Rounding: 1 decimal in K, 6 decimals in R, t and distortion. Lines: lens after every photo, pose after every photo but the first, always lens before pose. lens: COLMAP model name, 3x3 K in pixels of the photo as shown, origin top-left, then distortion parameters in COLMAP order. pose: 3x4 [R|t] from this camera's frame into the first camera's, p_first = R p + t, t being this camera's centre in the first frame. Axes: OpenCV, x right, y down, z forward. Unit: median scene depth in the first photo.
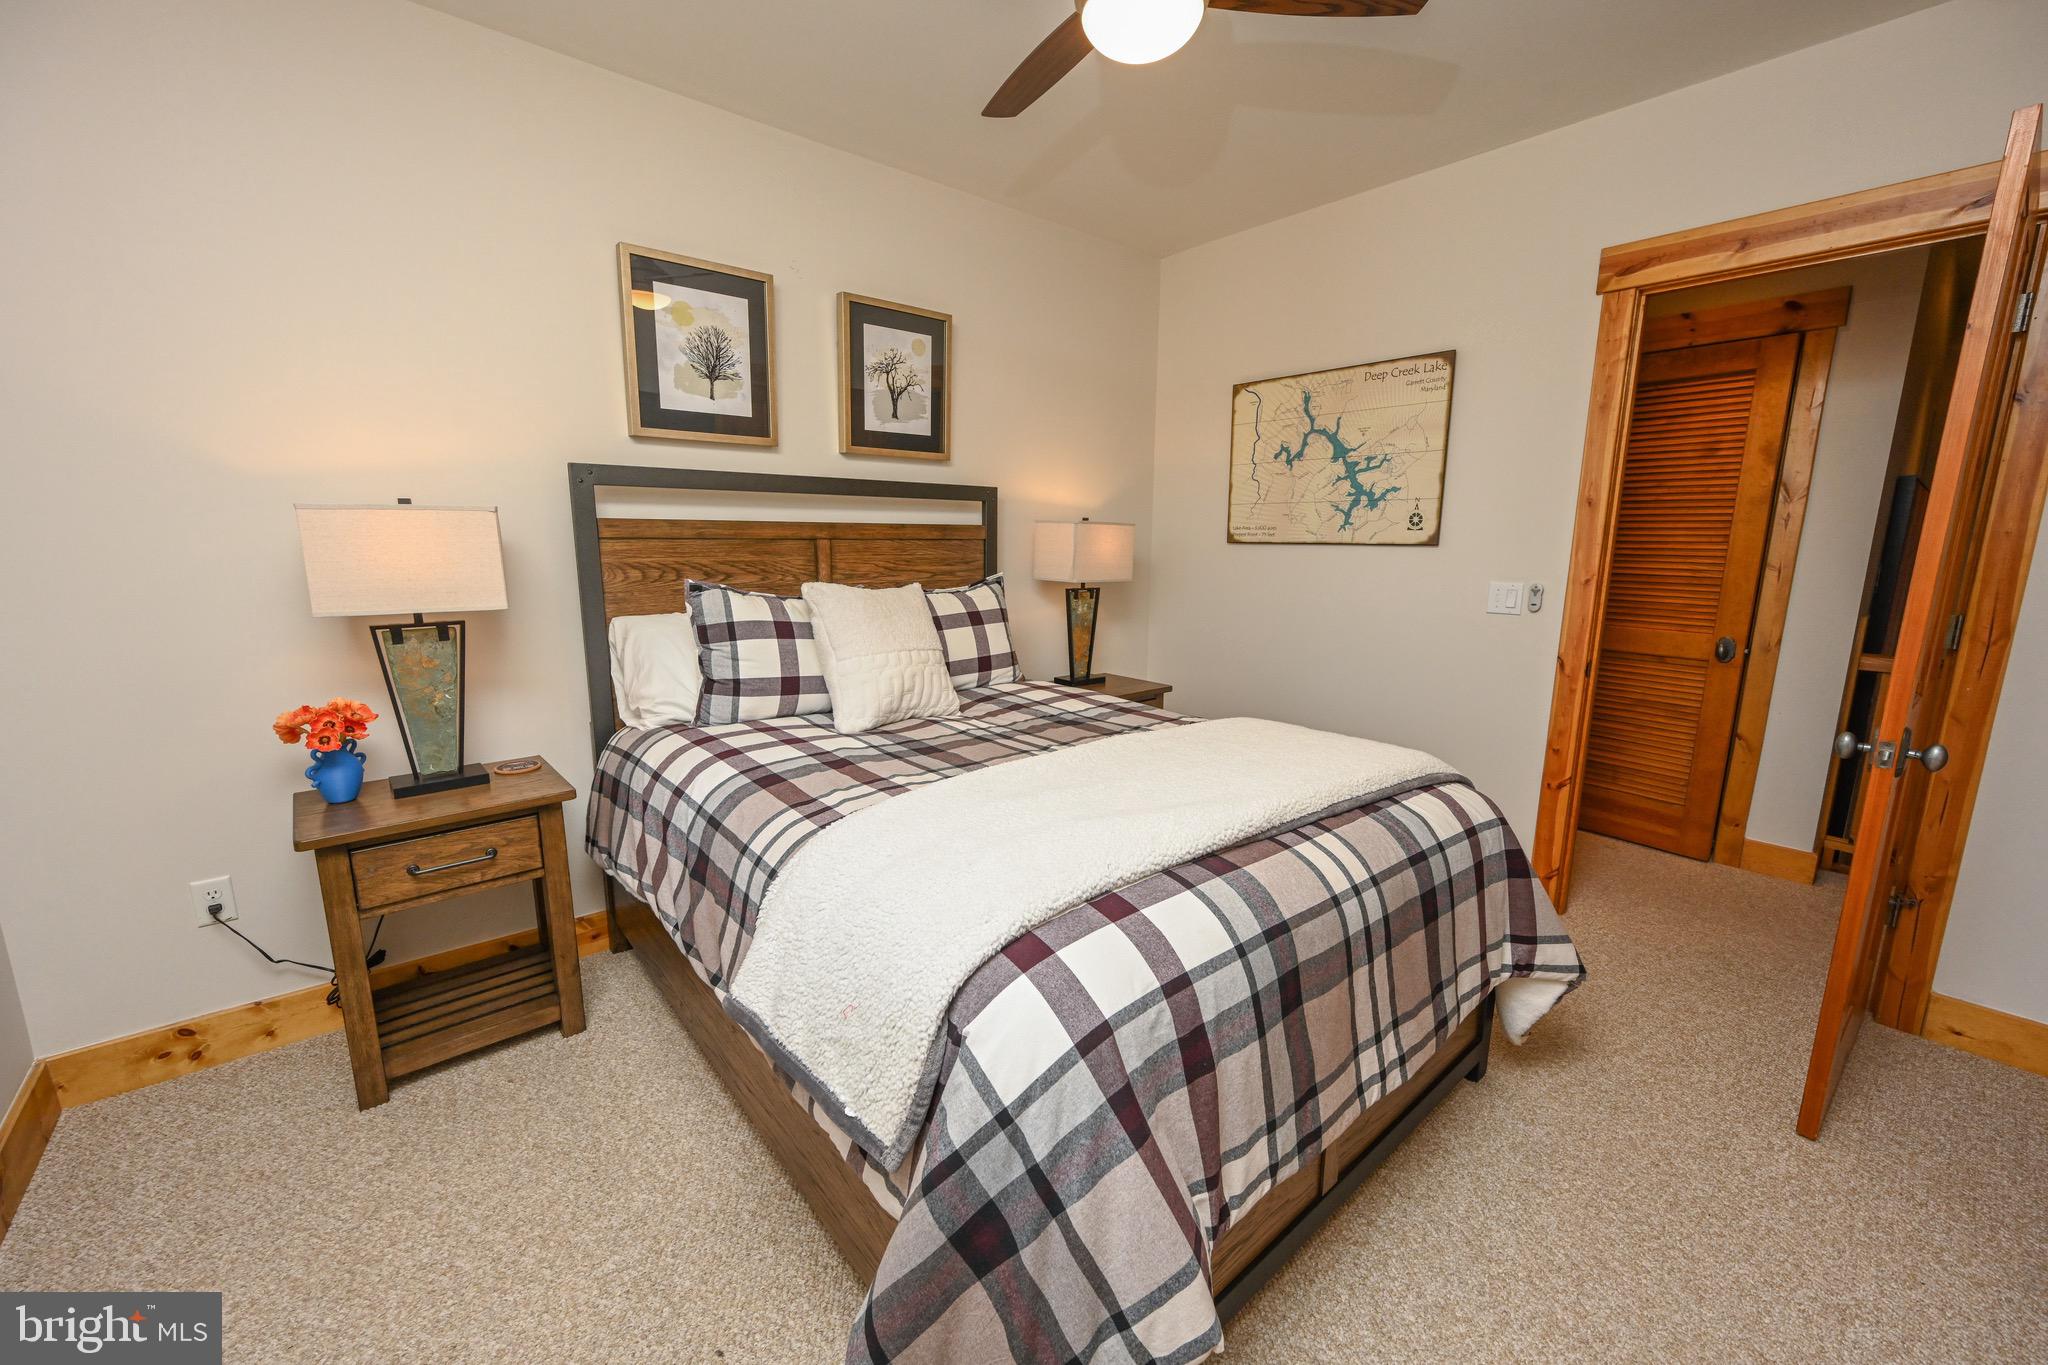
lens RADIAL K [[832.6, 0, 1020.3], [0, 832.6, 687.9], [0, 0, 1]] dist [-0.001613, -0.000747]
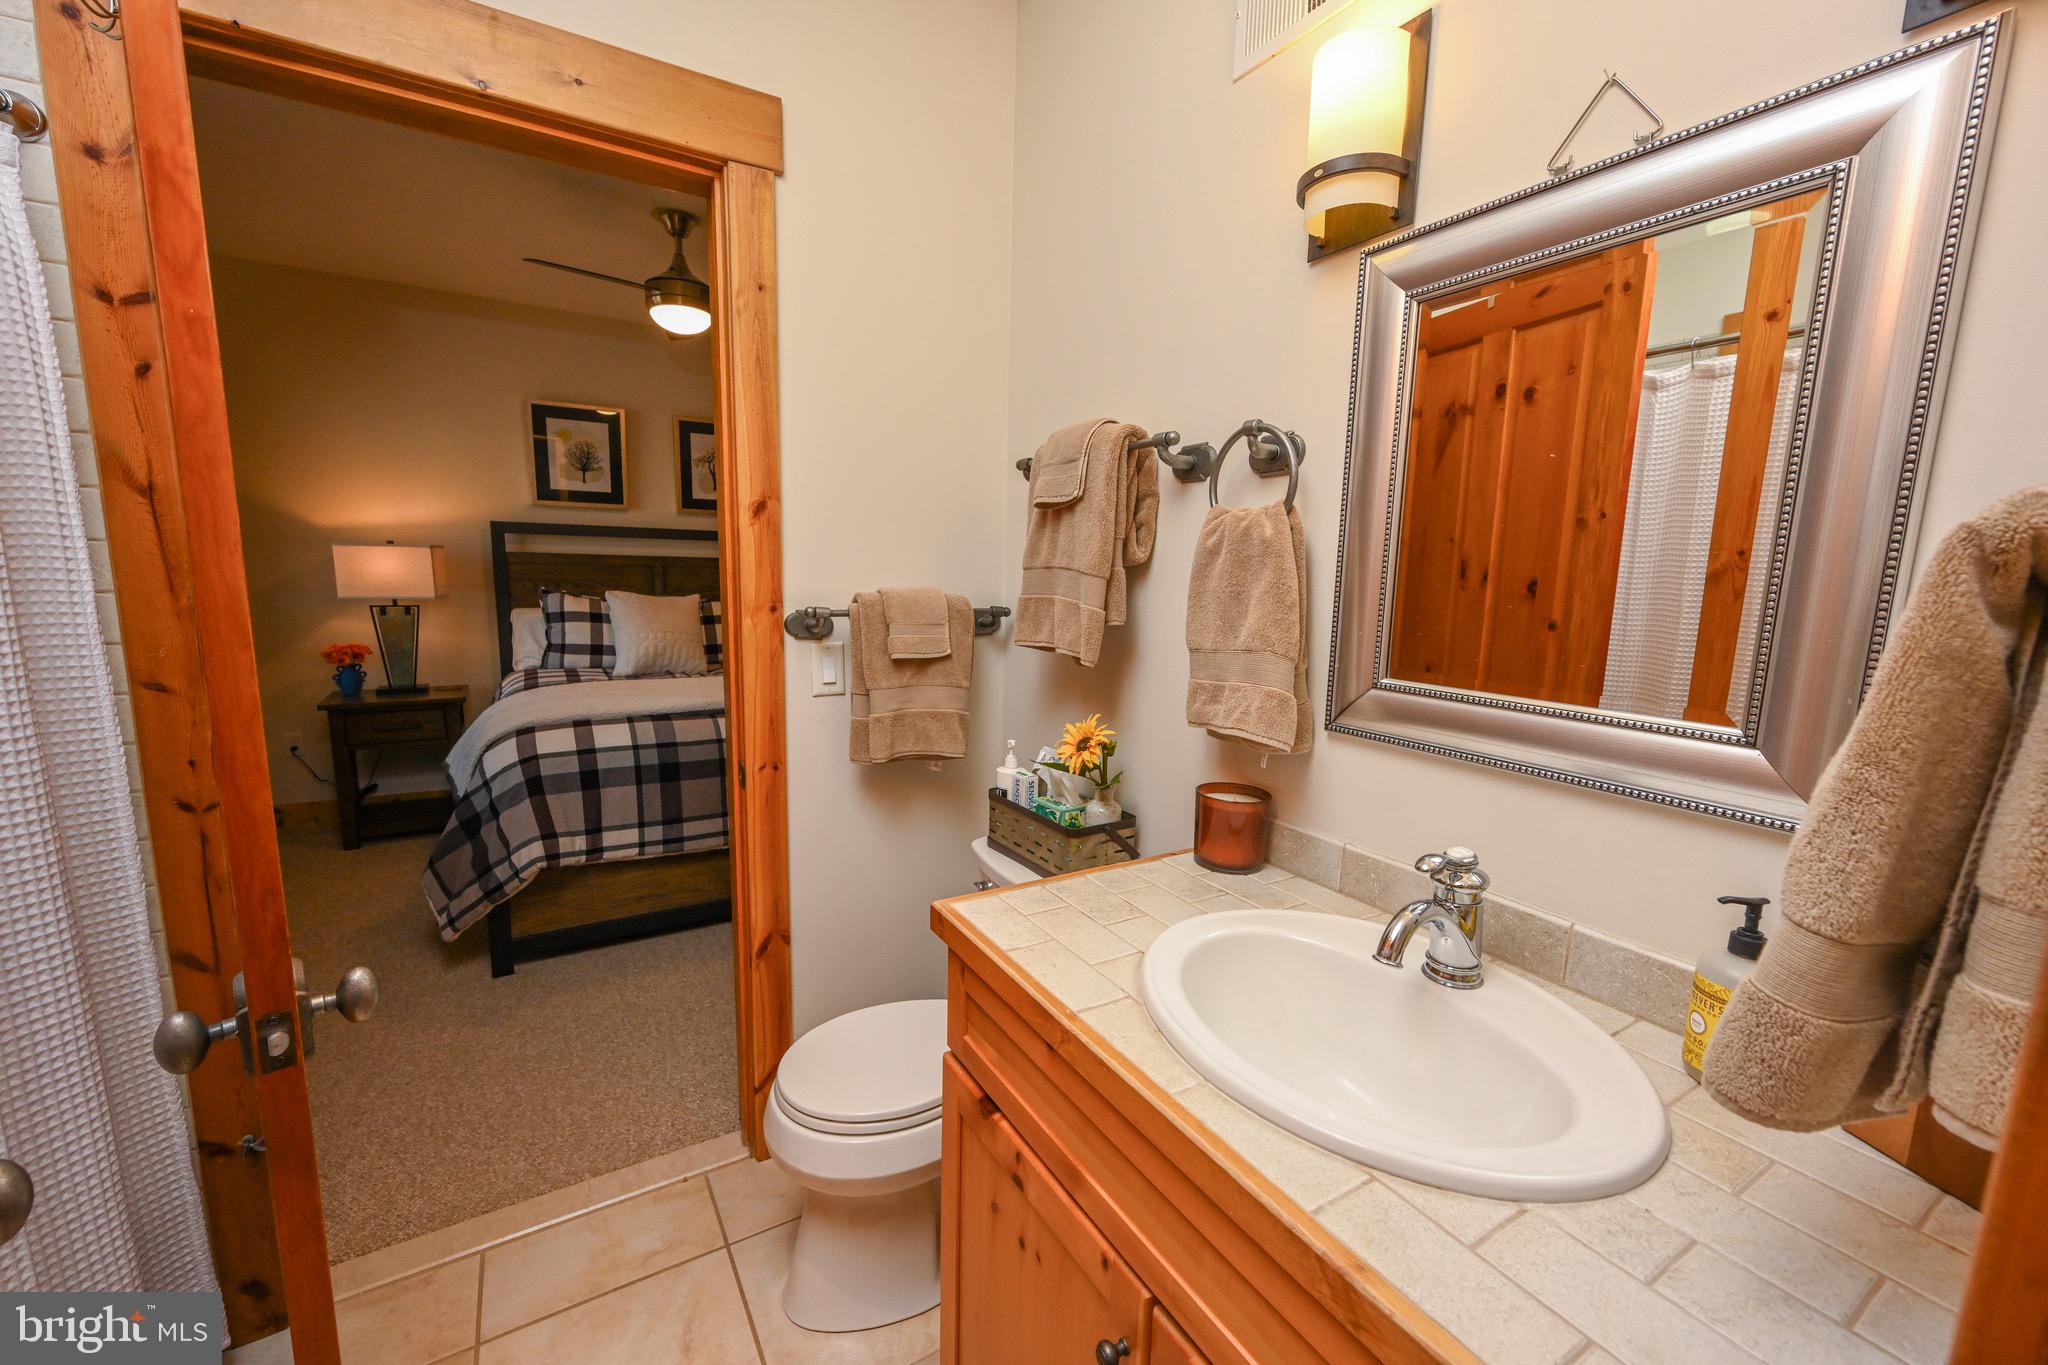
lens RADIAL K [[832.6, 0, 1021.2], [0, 832.6, 697.1], [0, 0, 1]] dist [-0.001613, -0.000747]
pose [[0.987097, 0.043078, -0.154220, 0.882758], [-0.047424, 0.998572, -0.024612, 0.098168], [0.152939, 0.031608, 0.987730, -0.583609]]
